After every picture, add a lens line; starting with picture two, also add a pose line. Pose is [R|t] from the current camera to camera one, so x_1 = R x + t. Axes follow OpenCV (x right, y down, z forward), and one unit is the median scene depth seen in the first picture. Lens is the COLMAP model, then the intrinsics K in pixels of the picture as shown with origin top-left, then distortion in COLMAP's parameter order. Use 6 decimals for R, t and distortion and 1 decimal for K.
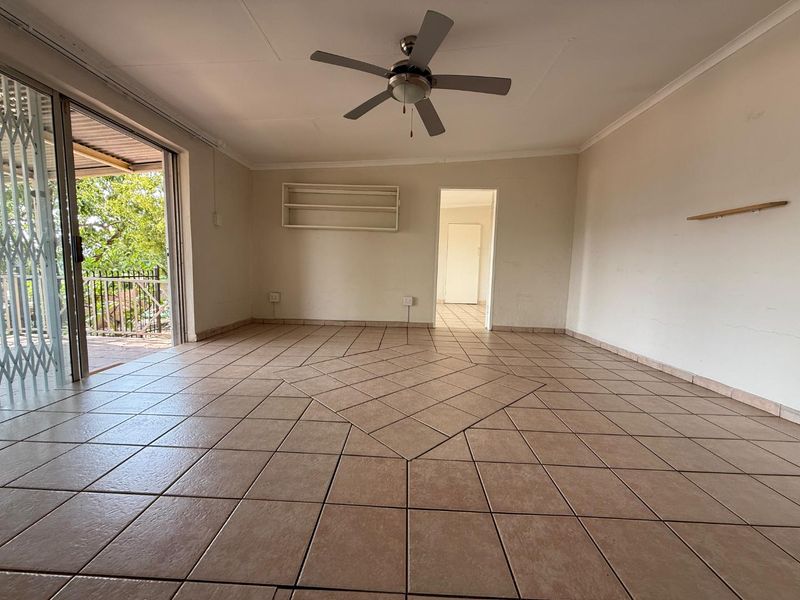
lens RADIAL K [[319.6, 0, 400.2], [0, 319.6, 302.2], [0, 0, 1]] dist [0.000227, 0.000406]
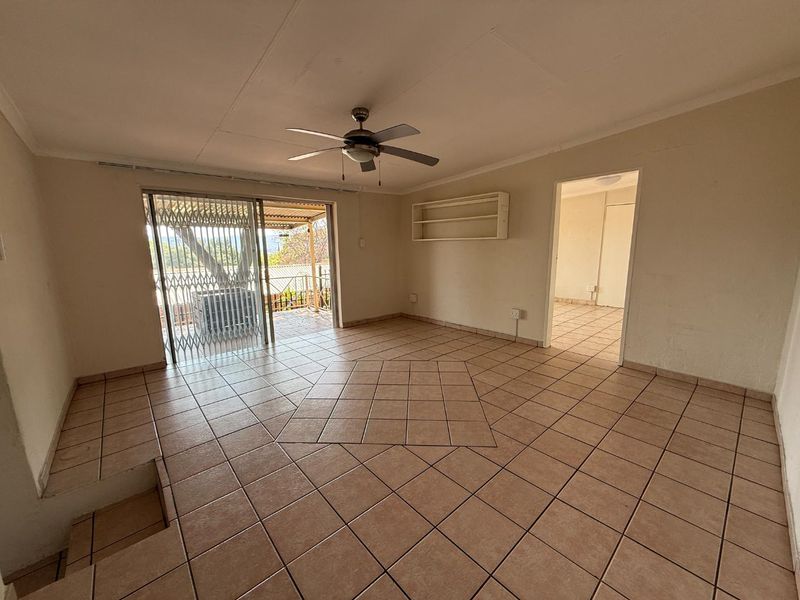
lens RADIAL K [[319.6, 0, 399.4], [0, 319.6, 301.2], [0, 0, 1]] dist [0.000227, 0.000406]
pose [[0.677579, 0.085214, -0.730497, 0.473275], [-0.039288, 0.996040, 0.079749, -0.101246], [0.734400, -0.025336, 0.678244, 0.135286]]
